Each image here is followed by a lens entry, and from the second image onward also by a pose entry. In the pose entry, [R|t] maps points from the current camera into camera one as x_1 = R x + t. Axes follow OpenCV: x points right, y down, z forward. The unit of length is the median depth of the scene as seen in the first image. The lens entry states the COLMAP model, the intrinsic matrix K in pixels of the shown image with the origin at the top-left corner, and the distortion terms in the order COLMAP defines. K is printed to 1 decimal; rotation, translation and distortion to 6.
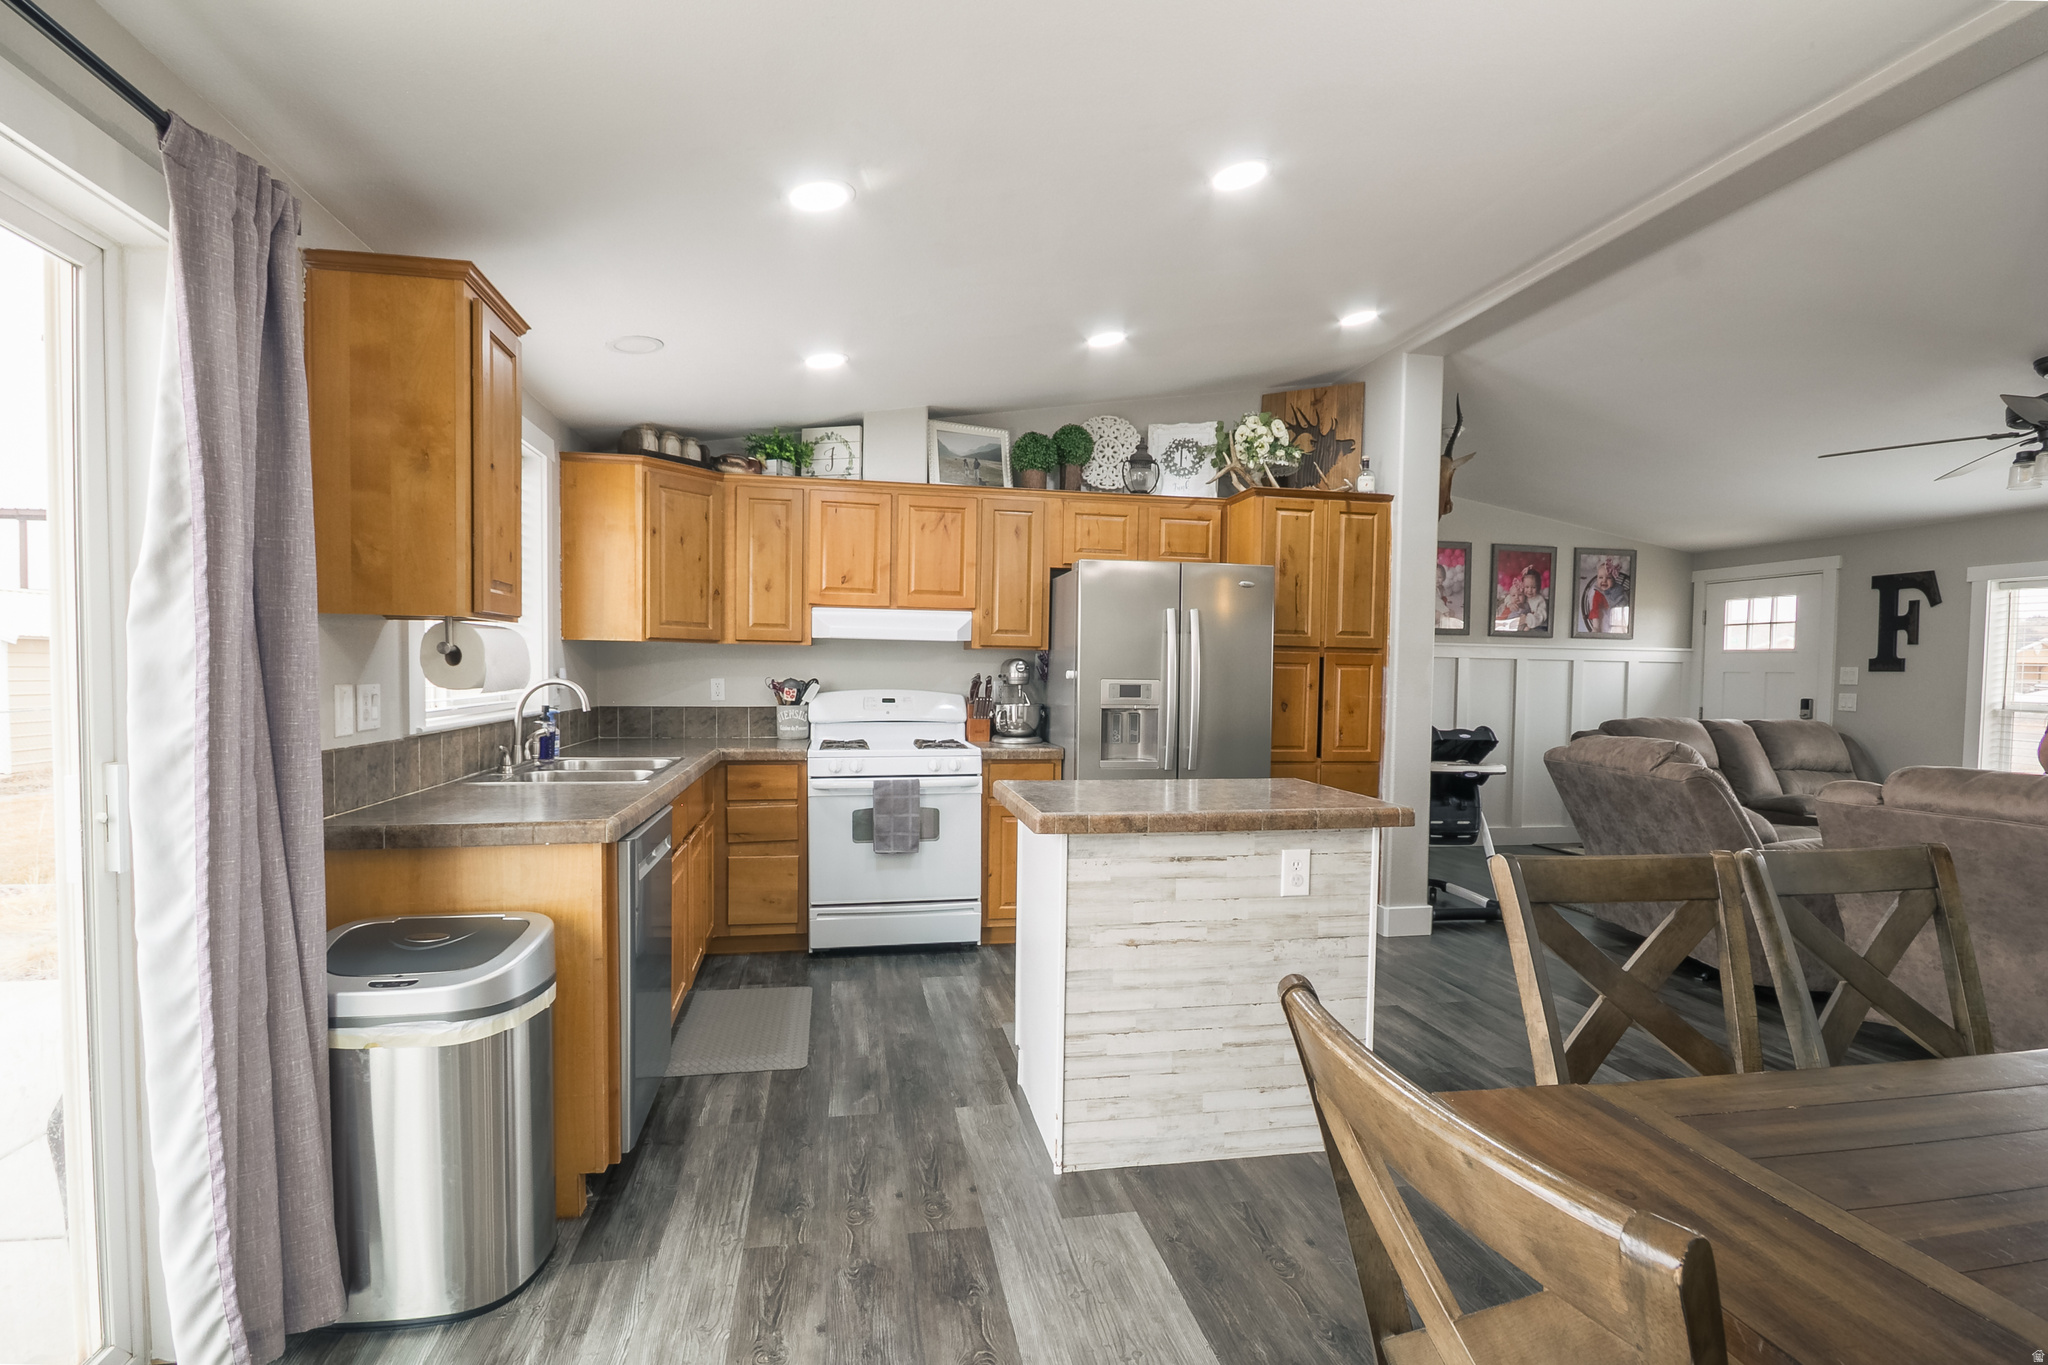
lens RADIAL K [[977.7, 0, 1027.6], [0, 977.7, 704.6], [0, 0, 1]] dist [-0.013490, -0.000081]
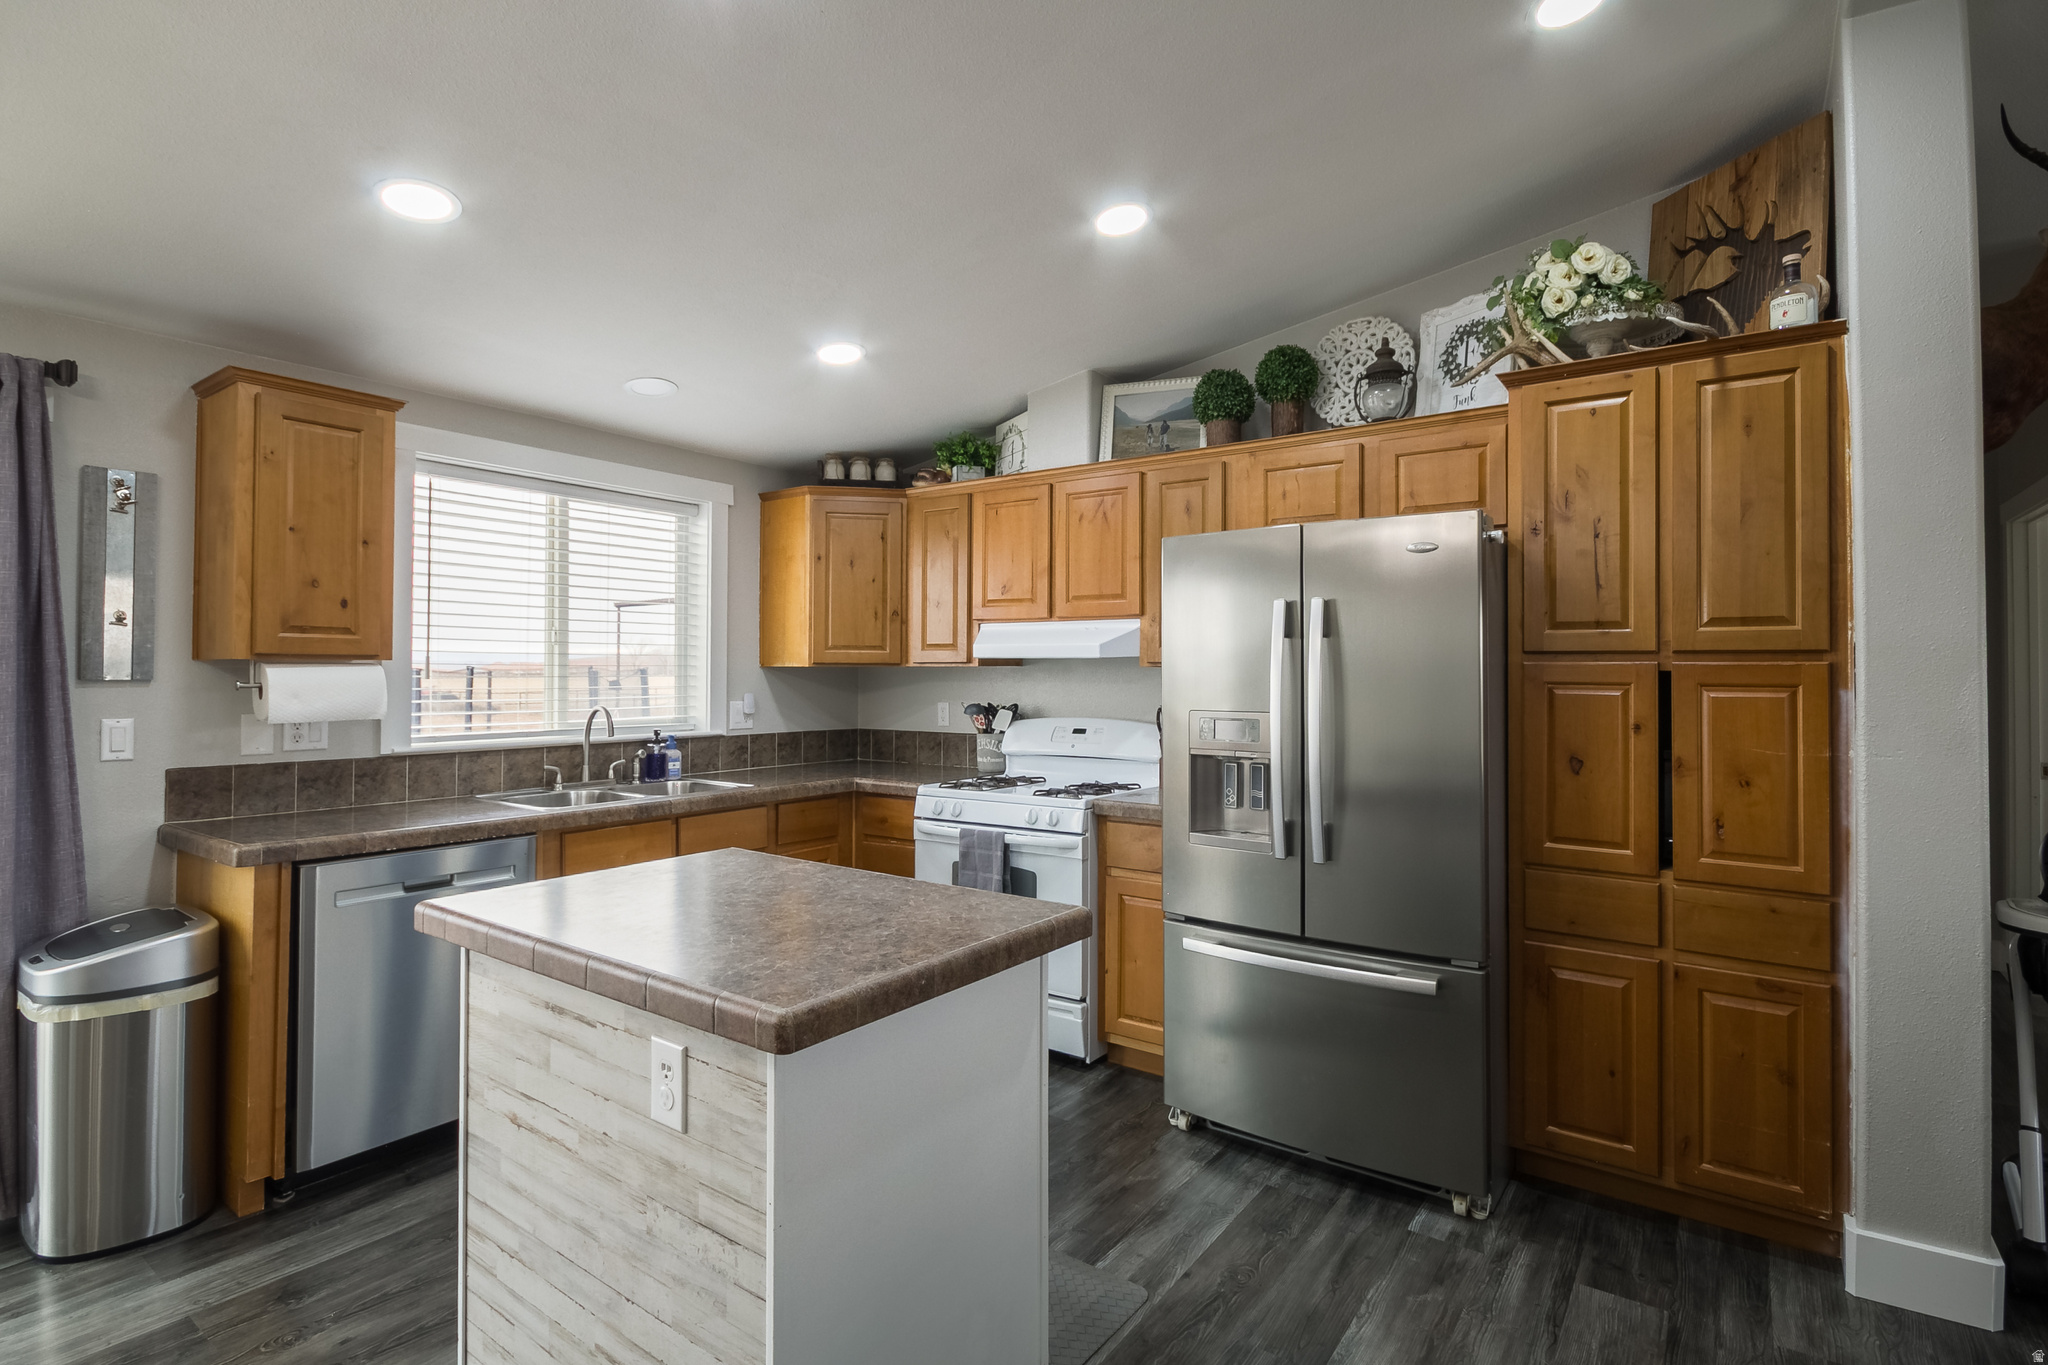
lens RADIAL K [[983.1, 0, 1055.9], [0, 983.1, 656.8], [0, 0, 1]] dist [-0.005547, -0.000346]
pose [[0.693203, -0.025786, -0.720281, 0.468703], [-0.018451, 0.998397, -0.053501, -0.023214], [0.720507, 0.050377, 0.691616, 0.433003]]
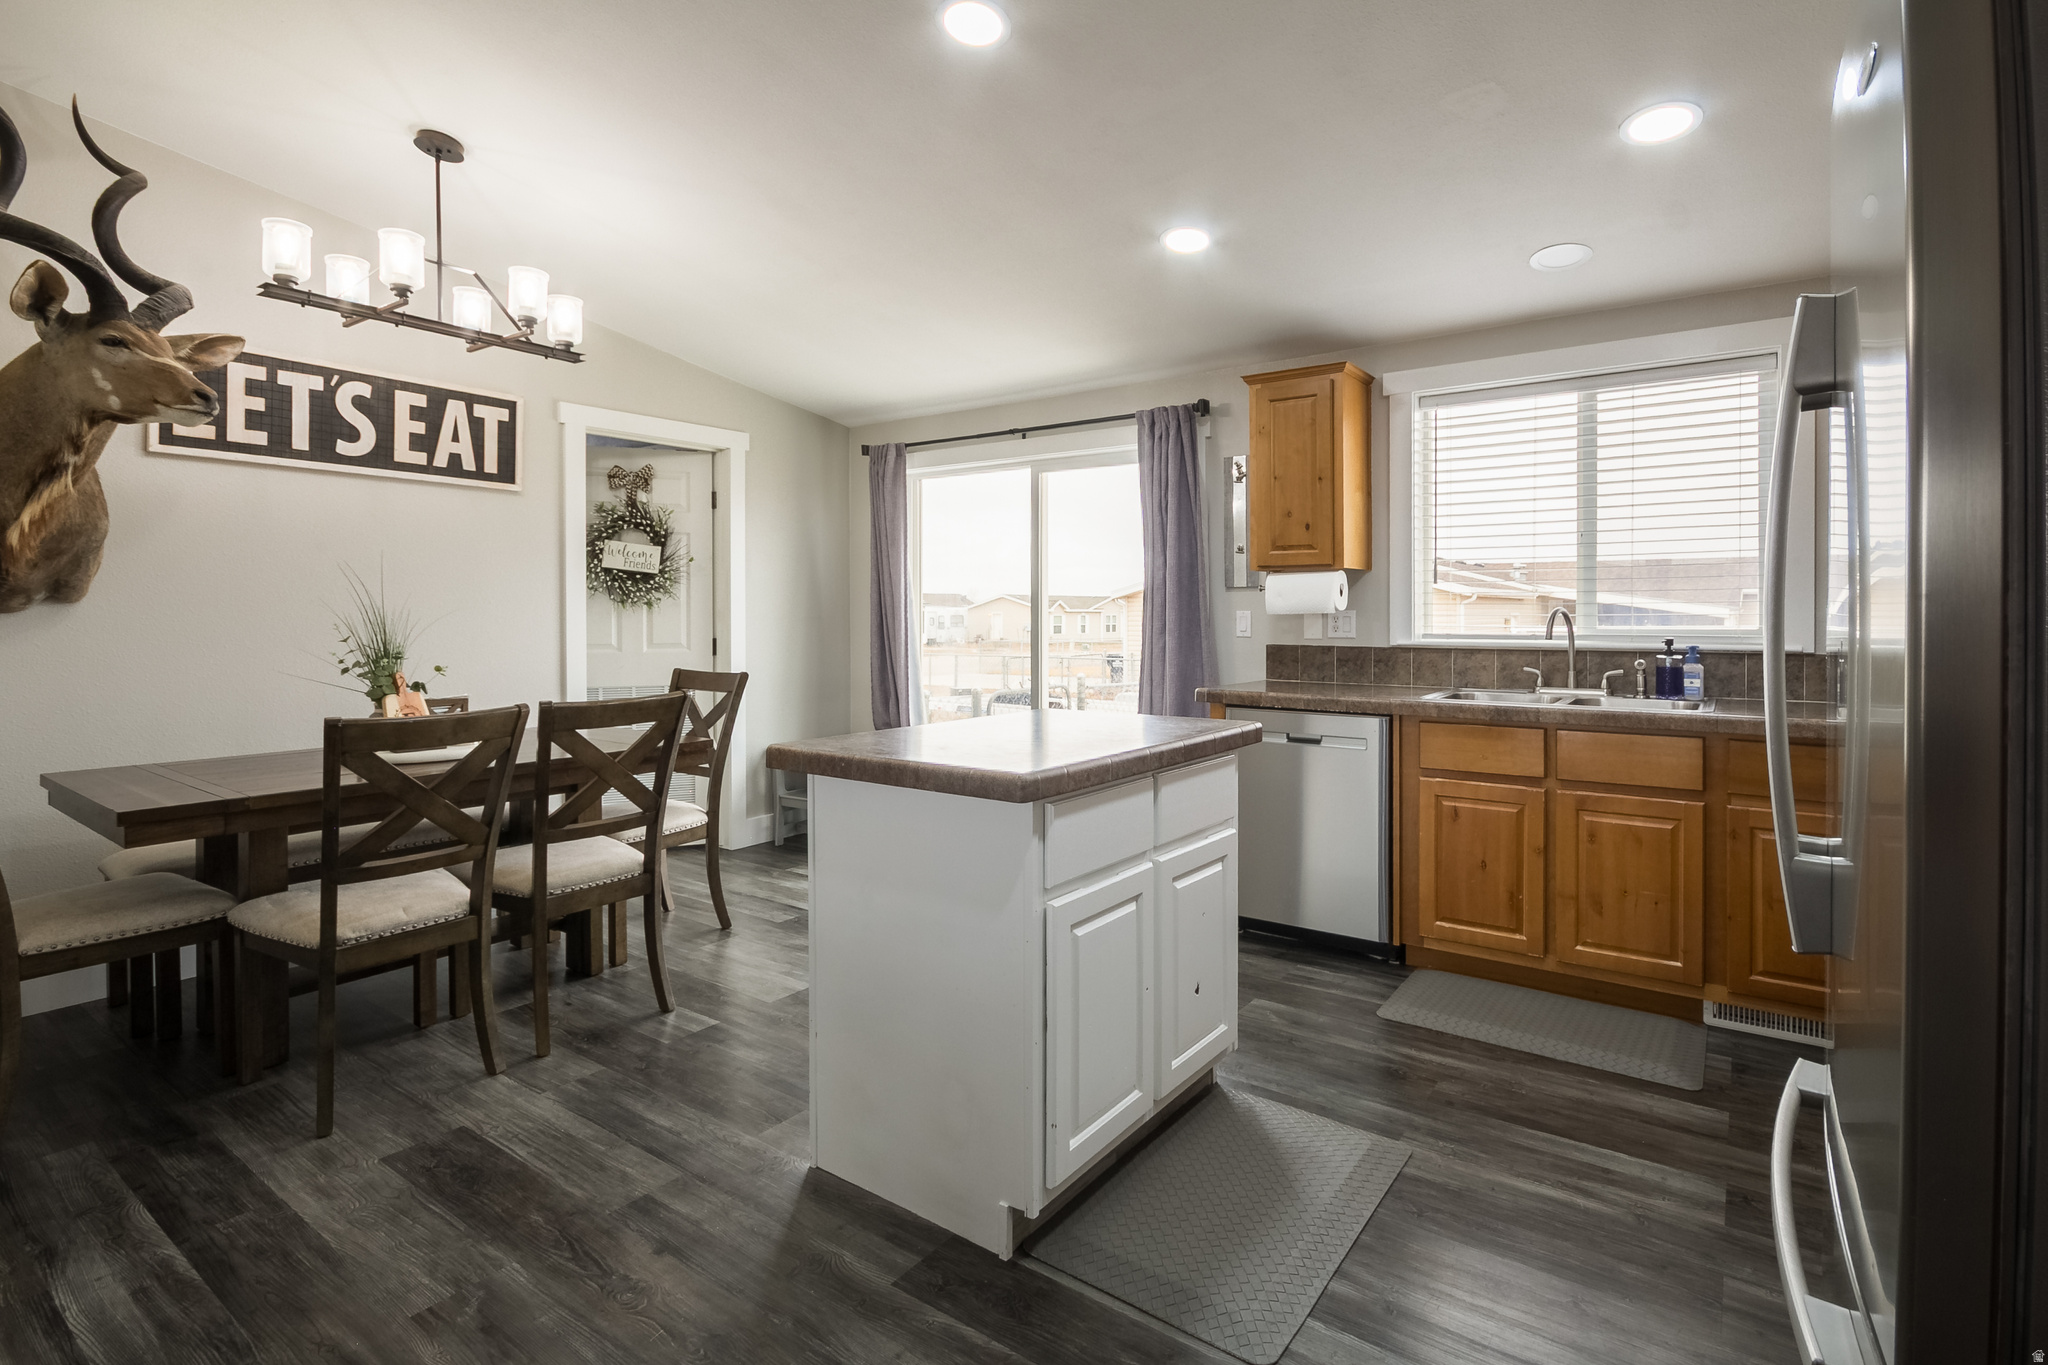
lens RADIAL K [[988.6, 0, 1033.4], [0, 988.6, 621.8], [0, 0, 1]] dist [-0.002869, -0.000377]
pose [[-0.733075, -0.006877, -0.680113, 0.452277], [-0.033767, 0.999084, 0.026295, -0.015116], [0.679310, 0.042242, -0.732635, 0.988448]]
